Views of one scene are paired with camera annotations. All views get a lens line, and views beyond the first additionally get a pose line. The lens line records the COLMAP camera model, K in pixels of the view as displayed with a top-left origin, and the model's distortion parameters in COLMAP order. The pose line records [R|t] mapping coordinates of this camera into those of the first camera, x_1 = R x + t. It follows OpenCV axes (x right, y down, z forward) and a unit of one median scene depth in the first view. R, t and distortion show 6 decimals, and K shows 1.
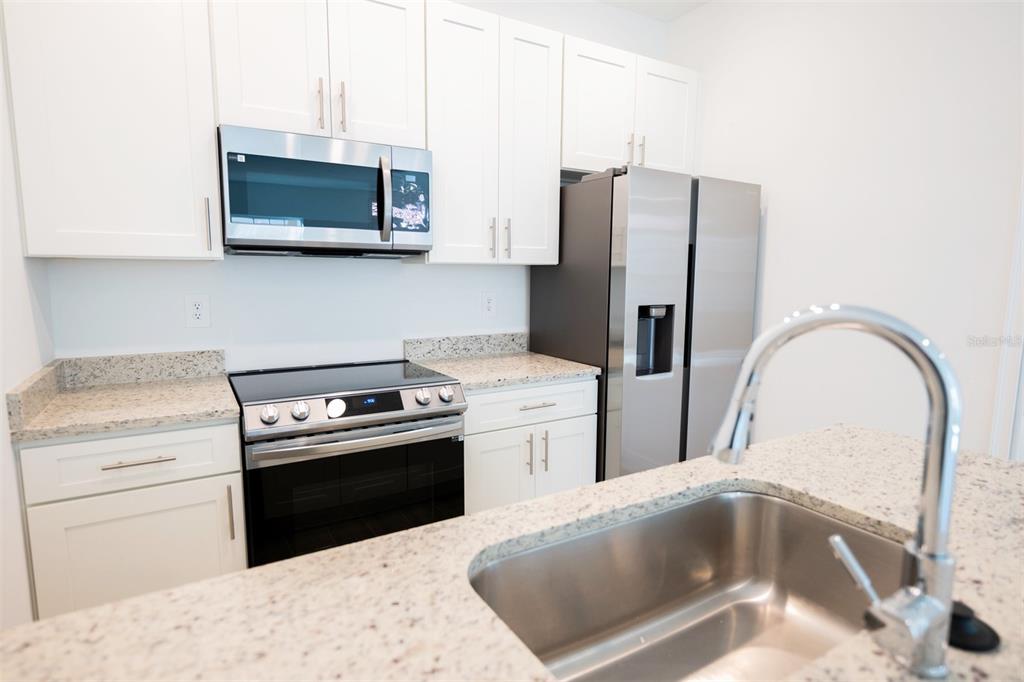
lens RADIAL K [[549.4, 0, 519.8], [0, 549.4, 342.6], [0, 0, 1]] dist [-0.003329, 0.000022]
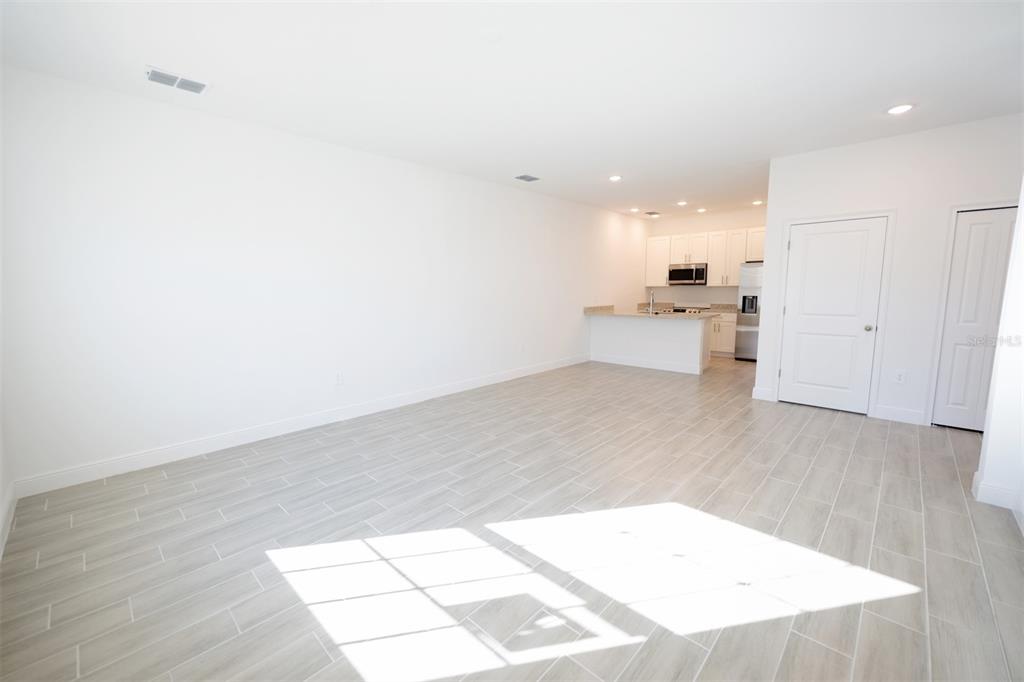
lens RADIAL K [[410.2, 0, 519.0], [0, 410.2, 343.1], [0, 0, 1]] dist [0.008552, -0.000689]
pose [[0.265882, 0.112678, -0.957398, 3.266388], [-0.117039, 0.989572, 0.083962, 0.265657], [0.956874, 0.089729, 0.276298, -1.700598]]
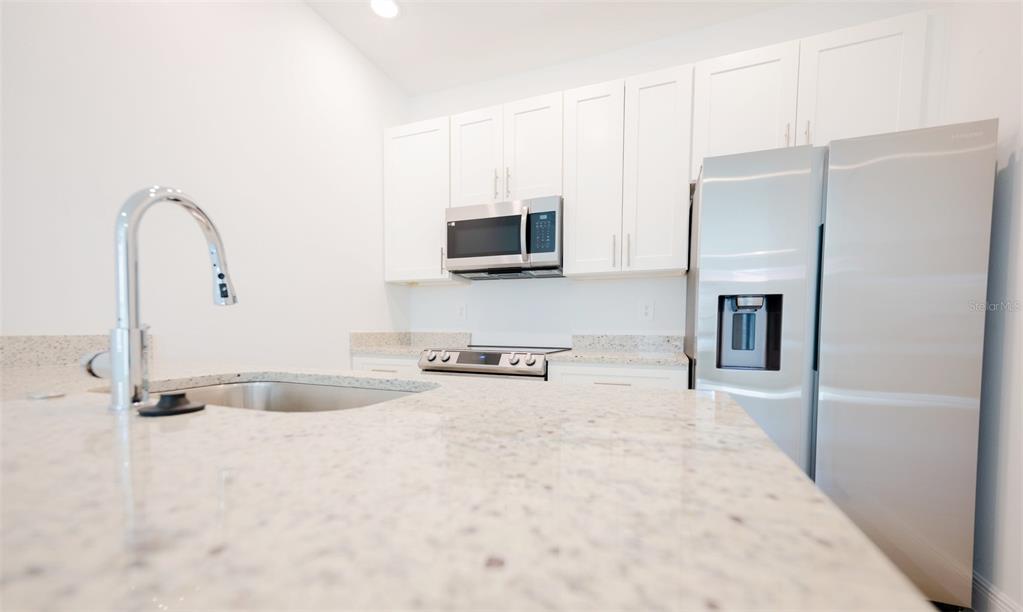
lens RADIAL K [[395.4, 0, 505.5], [0, 395.4, 348.0], [0, 0, 1]] dist [0.002206, 0.000181]
pose [[0.609070, 0.038977, -0.792158, 0.633478], [-0.102960, 0.994226, -0.030244, 0.100245], [0.786405, 0.099981, 0.609566, 0.323436]]
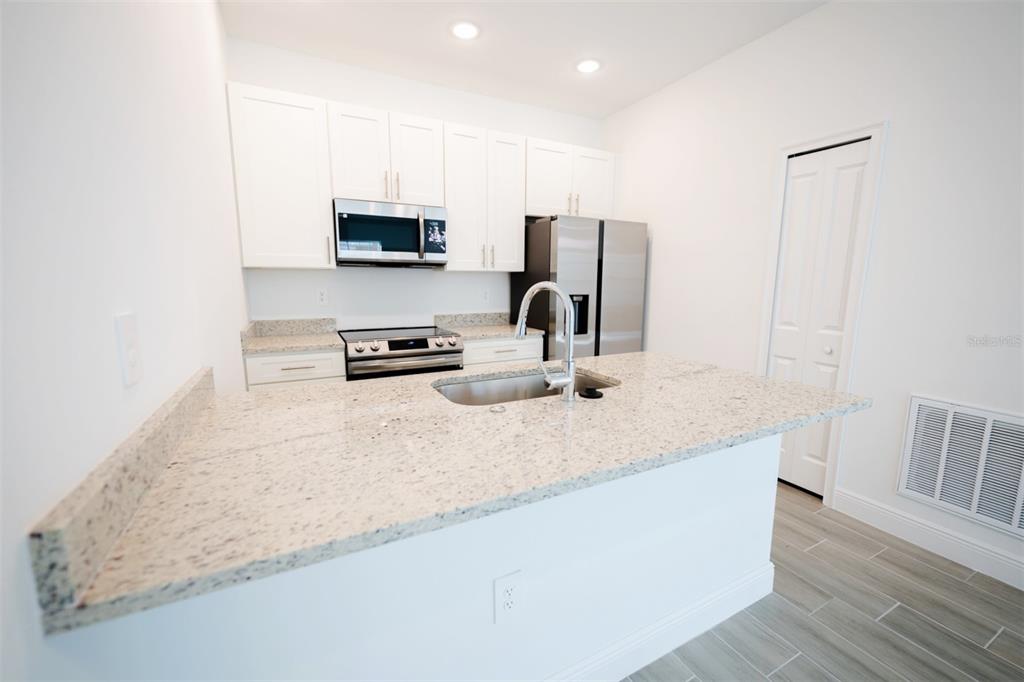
lens RADIAL K [[410.2, 0, 513.5], [0, 410.2, 341.1], [0, 0, 1]] dist [0.008552, -0.000689]
pose [[0.997553, 0.008757, -0.069363, 0.167864], [-0.007228, 0.999726, 0.022264, 0.060892], [0.069539, -0.021709, 0.997343, -0.368745]]
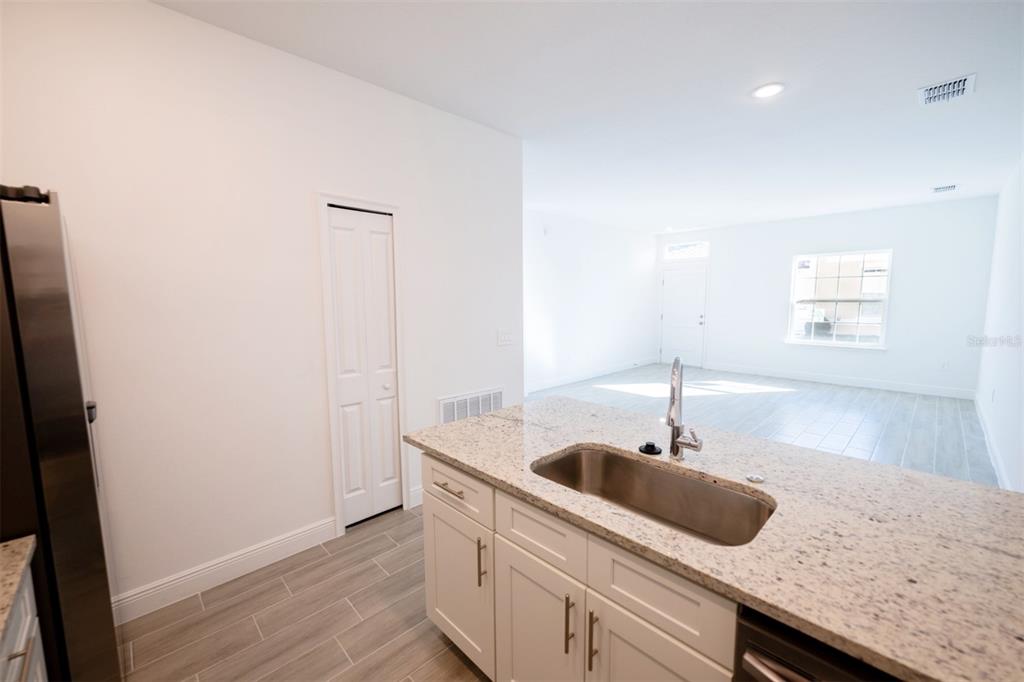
lens RADIAL K [[410.2, 0, 511.0], [0, 410.2, 346.2], [0, 0, 1]] dist [0.008552, -0.000689]
pose [[-0.216966, -0.120726, 0.968685, -0.406490], [0.126724, 0.980443, 0.150575, -0.171177], [-0.967919, 0.155425, -0.197424, 0.683814]]
